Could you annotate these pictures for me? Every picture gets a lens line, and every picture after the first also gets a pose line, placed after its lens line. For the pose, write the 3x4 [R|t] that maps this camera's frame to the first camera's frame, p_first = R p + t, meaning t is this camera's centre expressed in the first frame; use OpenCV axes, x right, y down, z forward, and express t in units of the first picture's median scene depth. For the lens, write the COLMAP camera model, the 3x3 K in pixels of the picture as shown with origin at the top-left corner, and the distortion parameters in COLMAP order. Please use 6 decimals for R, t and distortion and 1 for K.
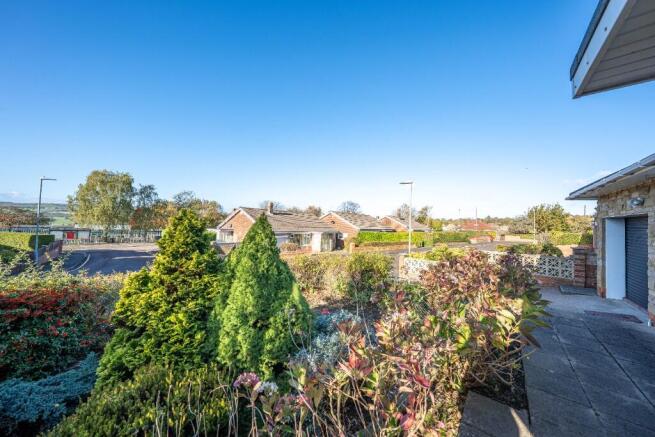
lens RADIAL K [[228.7, 0, 330.7], [0, 228.7, 218.6], [0, 0, 1]] dist [-0.011328, 0.001831]
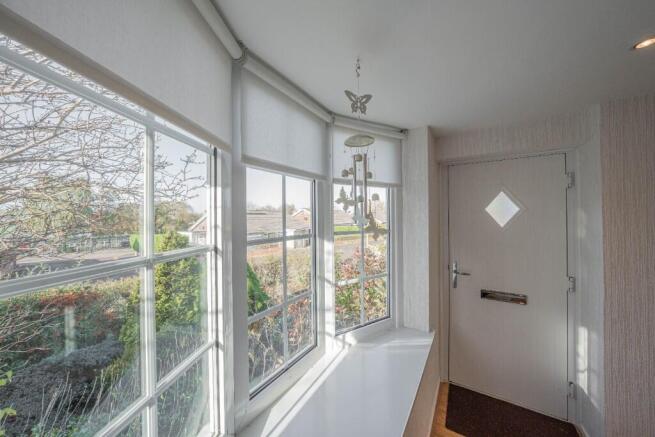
lens RADIAL K [[228.7, 0, 327.0], [0, 228.7, 216.8], [0, 0, 1]] dist [-0.011328, 0.001831]
pose [[0.994995, -0.049501, 0.086803, 0.087144], [0.048180, 0.998690, 0.017253, -0.043598], [-0.087544, -0.012984, 0.996076, -0.210024]]
